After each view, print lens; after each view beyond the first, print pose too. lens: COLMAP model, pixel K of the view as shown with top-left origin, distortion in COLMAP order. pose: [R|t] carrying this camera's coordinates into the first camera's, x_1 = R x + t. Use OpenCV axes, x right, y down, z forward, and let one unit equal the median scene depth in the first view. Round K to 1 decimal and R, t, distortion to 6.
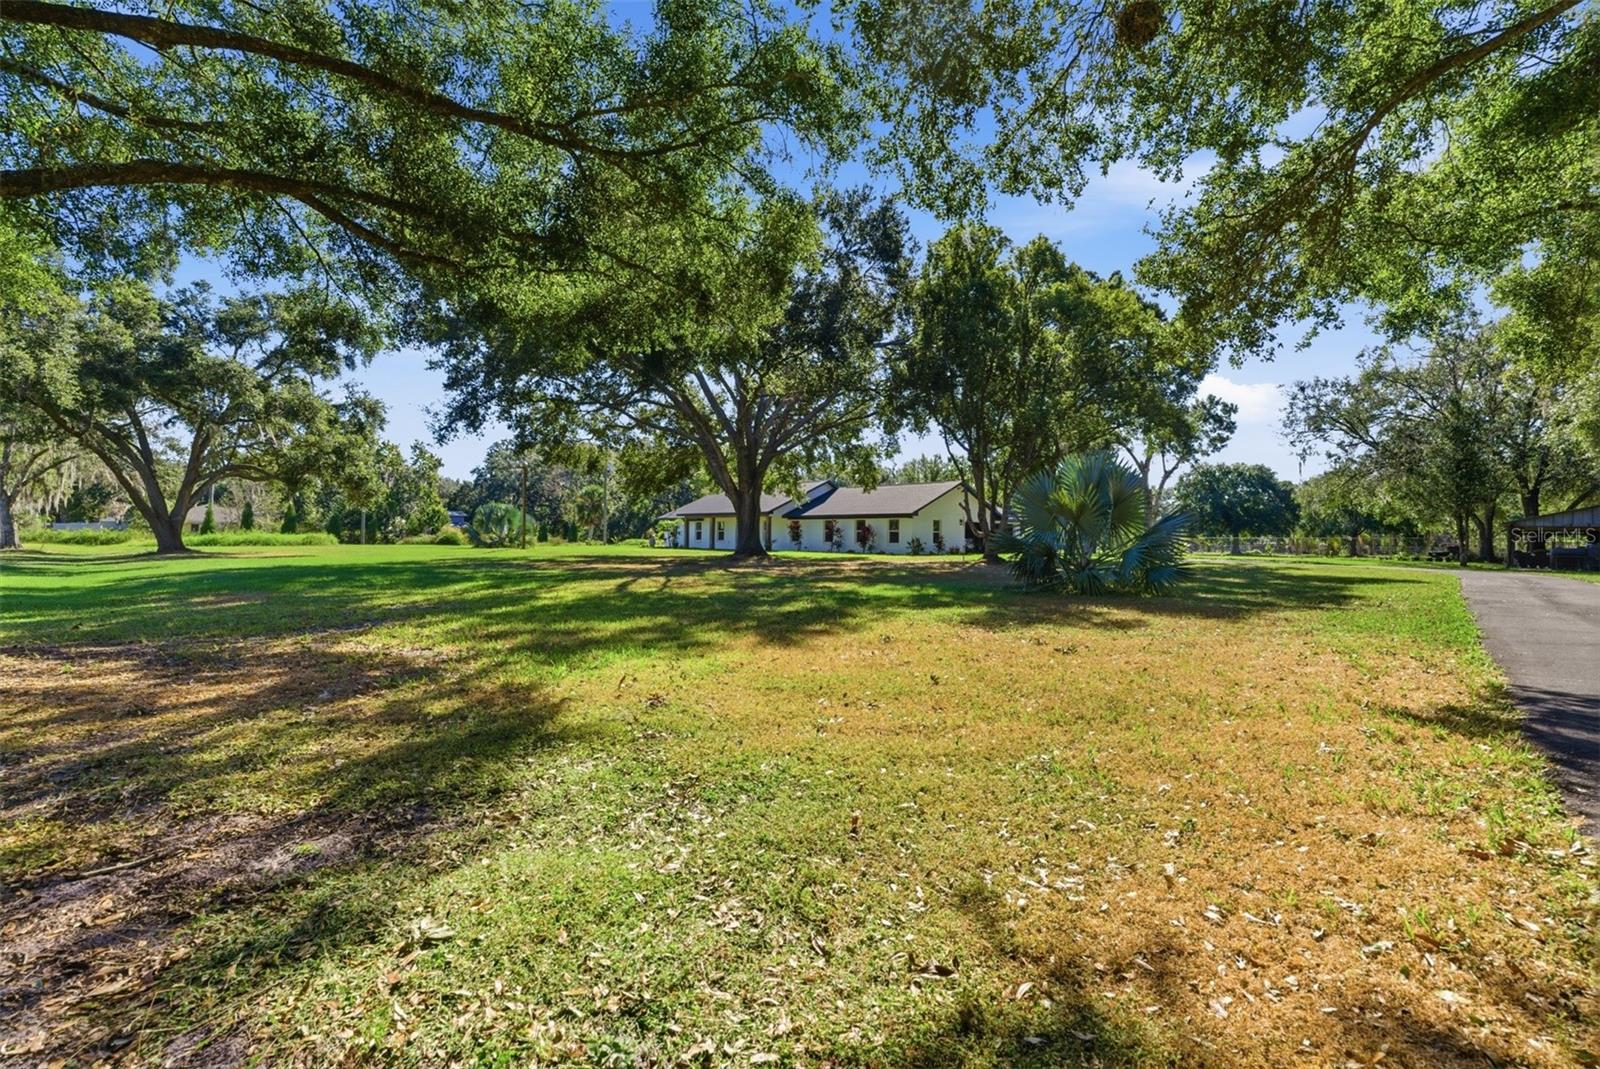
lens RADIAL K [[762.2, 0, 803.6], [0, 762.2, 535.9], [0, 0, 1]] dist [-0.001325, 0.000059]
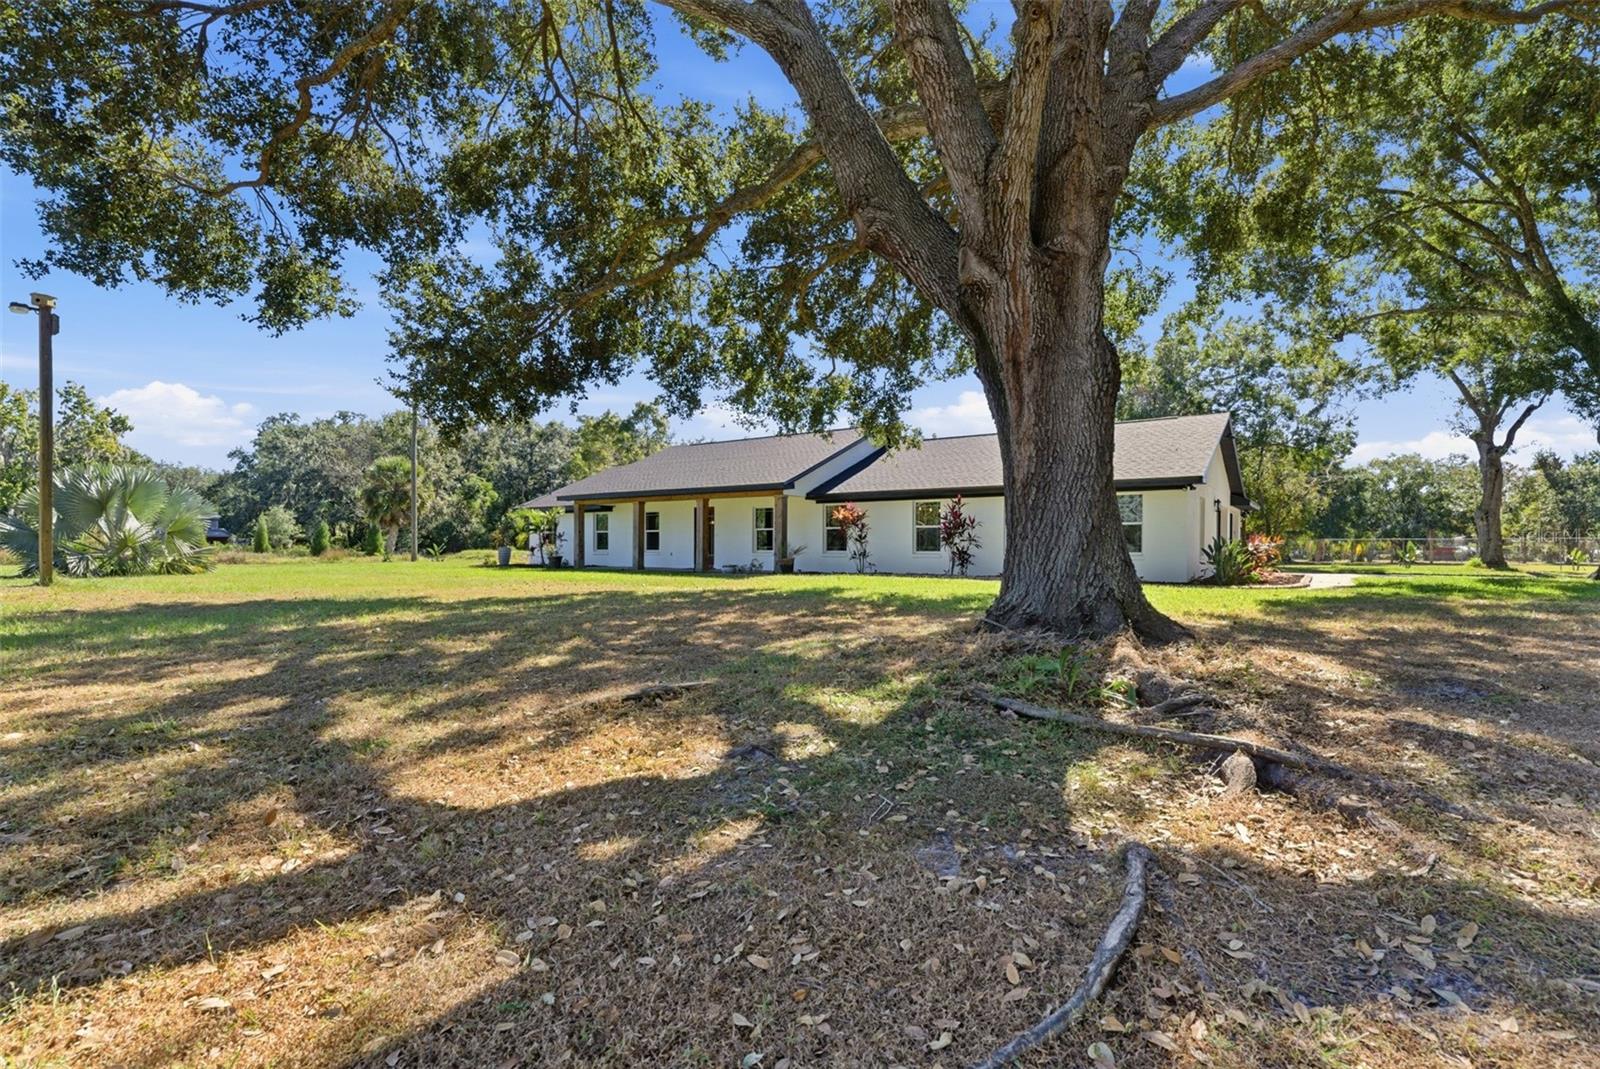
lens RADIAL K [[733.5, 0, 789.1], [0, 733.5, 545.4], [0, 0, 1]] dist [0.003180, 0.000199]
pose [[0.983876, -0.009624, 0.178592, -0.103400], [0.008959, 0.999950, 0.004530, 0.001176], [-0.178626, -0.002857, 0.983913, 0.511105]]
